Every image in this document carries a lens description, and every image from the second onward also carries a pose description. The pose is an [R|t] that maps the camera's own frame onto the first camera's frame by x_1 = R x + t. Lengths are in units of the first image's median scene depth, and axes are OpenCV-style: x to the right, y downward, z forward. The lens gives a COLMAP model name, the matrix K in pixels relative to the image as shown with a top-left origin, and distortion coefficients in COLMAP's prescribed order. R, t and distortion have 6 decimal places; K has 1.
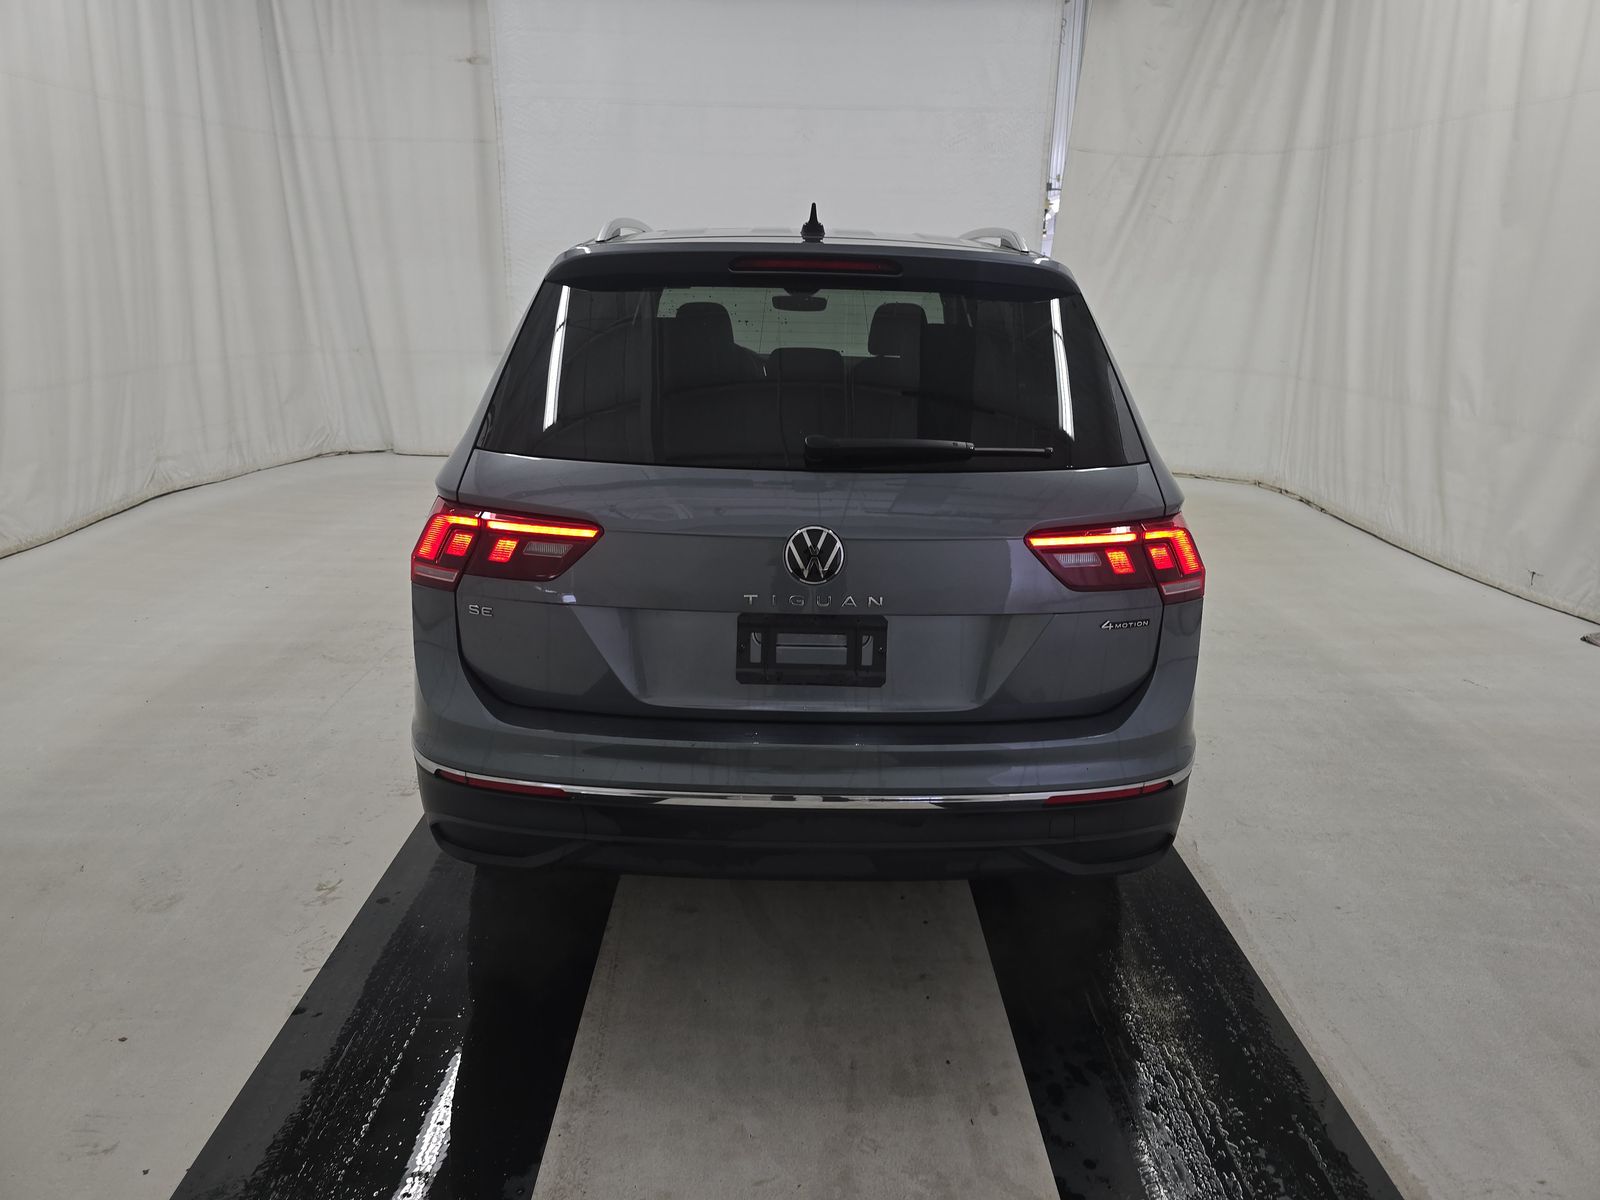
lens RADIAL K [[1132.6, 0, 809.0], [0, 1132.6, 602.6], [0, 0, 1]] dist [0.064541, -0.061572]
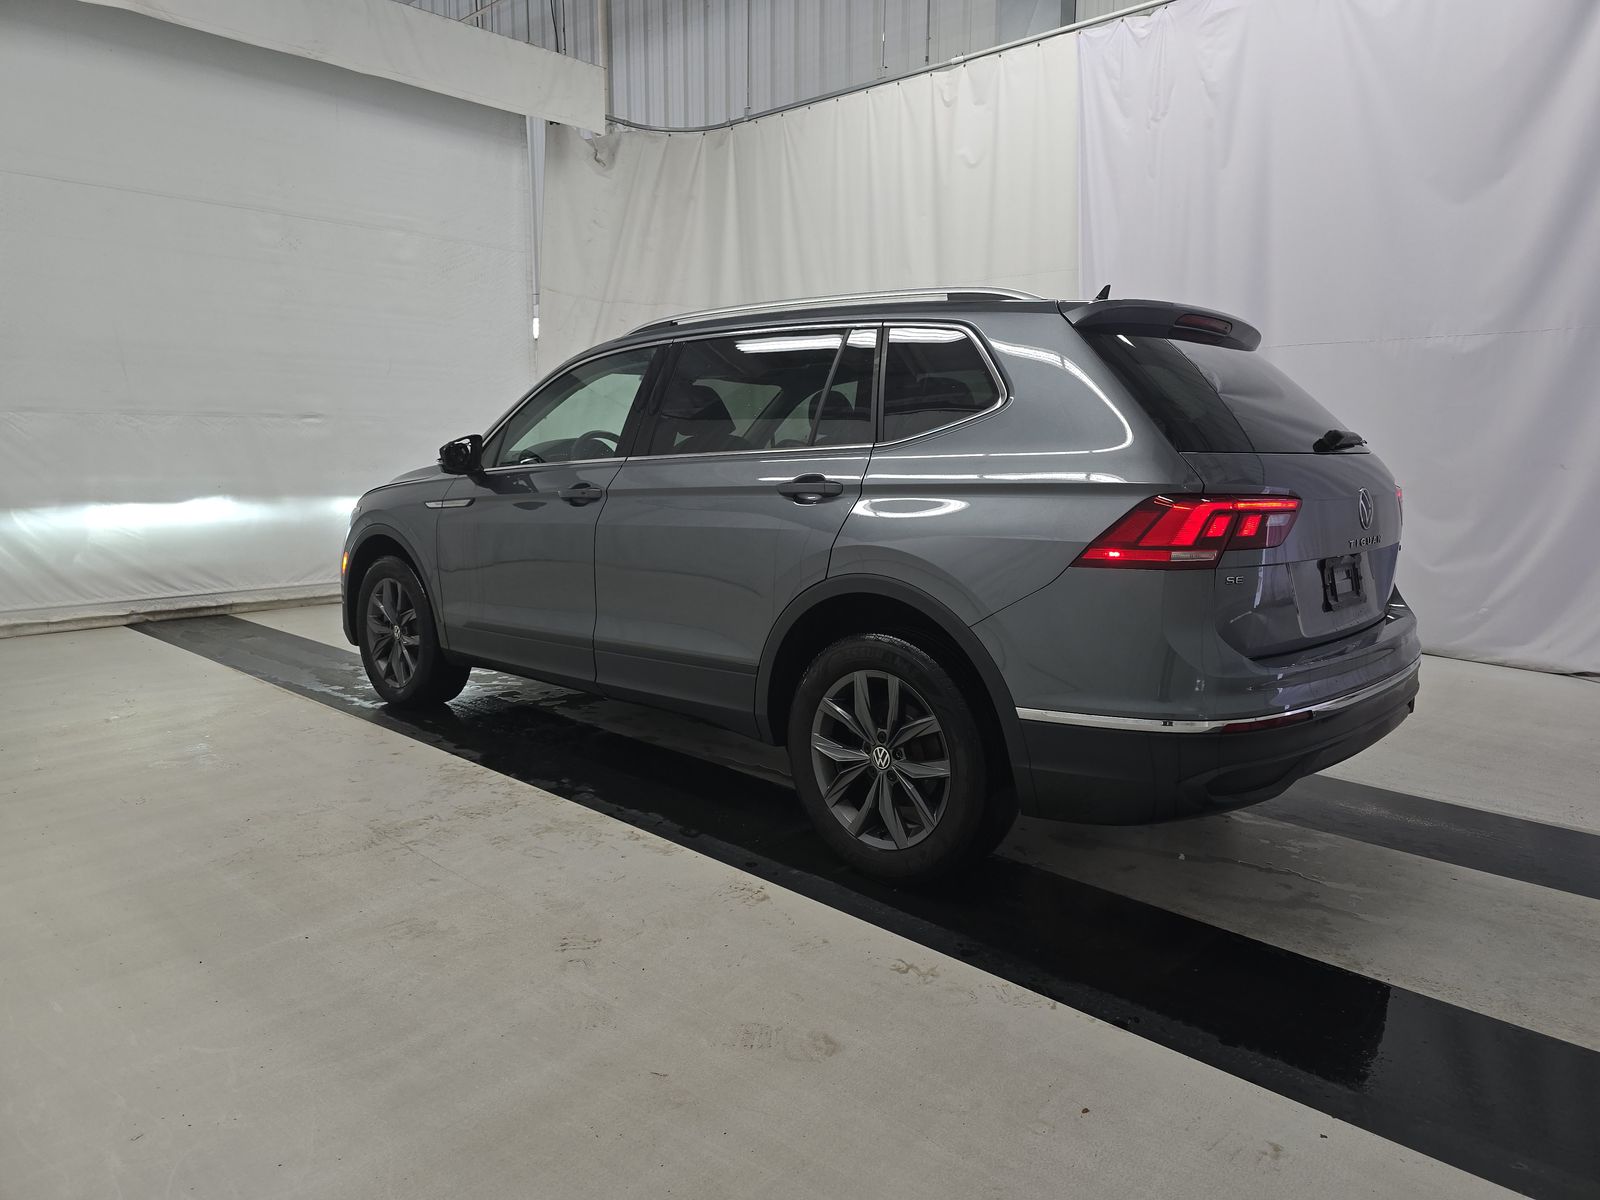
lens RADIAL K [[1132.6, 0, 809.0], [0, 1132.6, 602.6], [0, 0, 1]] dist [0.064541, -0.061572]
pose [[0.659607, -0.112418, 0.743156, -1.117615], [0.216728, 0.975202, -0.044843, -0.009945], [-0.719686, 0.190642, 0.667614, 0.403444]]
